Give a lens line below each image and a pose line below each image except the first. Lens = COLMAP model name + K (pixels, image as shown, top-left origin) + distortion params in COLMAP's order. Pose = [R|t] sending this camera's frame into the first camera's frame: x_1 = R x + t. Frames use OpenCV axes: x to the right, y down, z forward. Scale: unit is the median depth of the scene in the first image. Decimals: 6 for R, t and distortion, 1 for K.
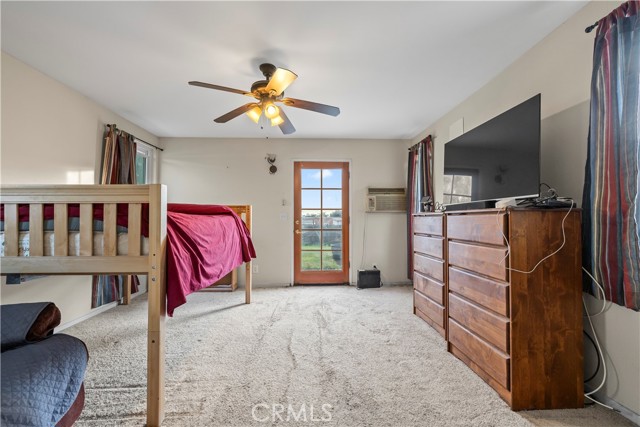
lens RADIAL K [[273.2, 0, 313.6], [0, 273.2, 218.4], [0, 0, 1]] dist [-0.000224, 0.000505]
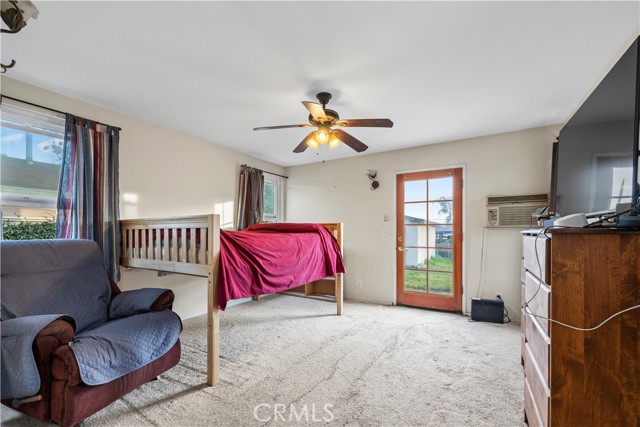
lens RADIAL K [[273.2, 0, 301.7], [0, 273.2, 235.7], [0, 0, 1]] dist [-0.000224, 0.000505]
pose [[0.830020, 0.005830, -0.557703, 0.264423], [0.002682, 0.999892, 0.014443, -0.015556], [0.557727, -0.013483, 0.829915, 0.042604]]
